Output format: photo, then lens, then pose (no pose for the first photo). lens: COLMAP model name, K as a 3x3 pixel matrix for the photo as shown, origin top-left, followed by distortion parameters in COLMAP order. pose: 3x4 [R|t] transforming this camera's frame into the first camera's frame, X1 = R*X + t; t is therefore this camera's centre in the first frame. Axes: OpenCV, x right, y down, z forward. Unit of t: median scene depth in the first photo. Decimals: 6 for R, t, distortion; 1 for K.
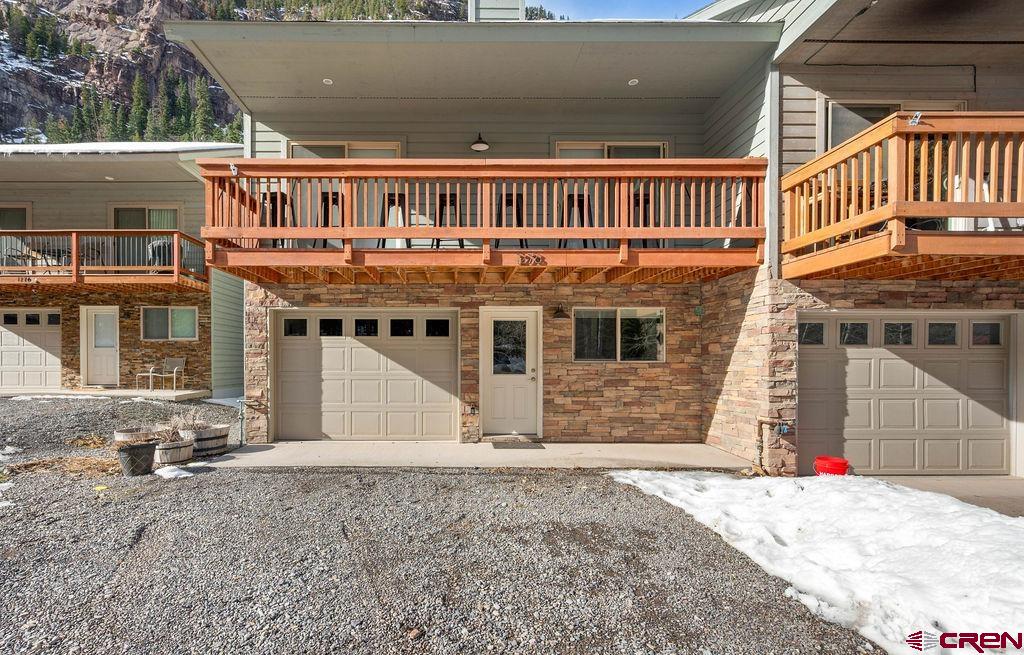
lens RADIAL K [[439.0, 0, 511.8], [0, 439.0, 348.8], [0, 0, 1]] dist [-0.001706, -0.000239]
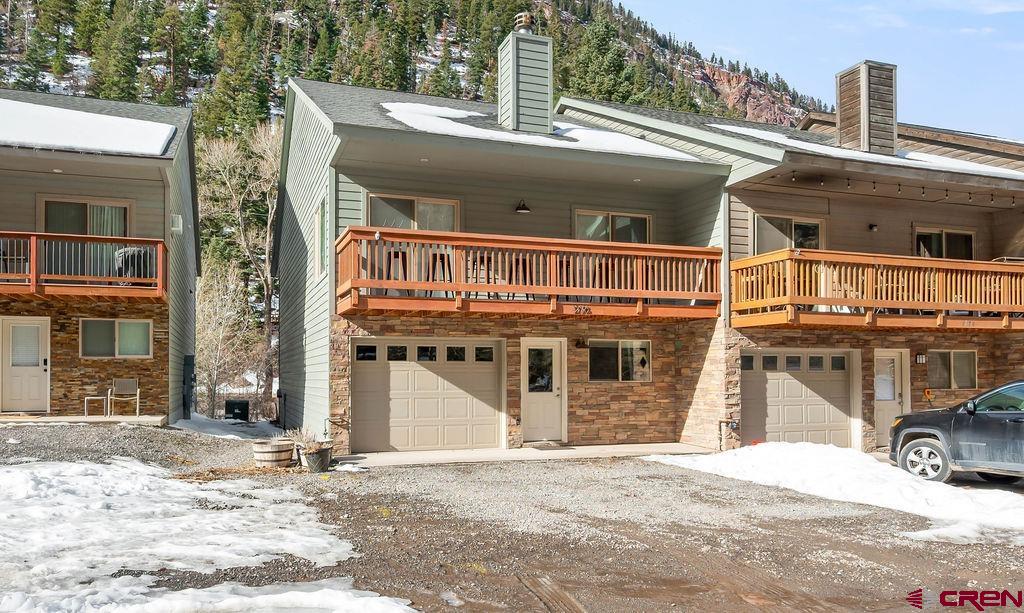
lens RADIAL K [[759.5, 0, 512.0], [0, 759.5, 306.5], [0, 0, 1]] dist [-0.001306, -0.000856]
pose [[0.937777, 0.027804, 0.346124, -0.851598], [-0.007662, 0.998203, -0.059428, -0.056945], [-0.347154, 0.053078, 0.936305, -1.017980]]
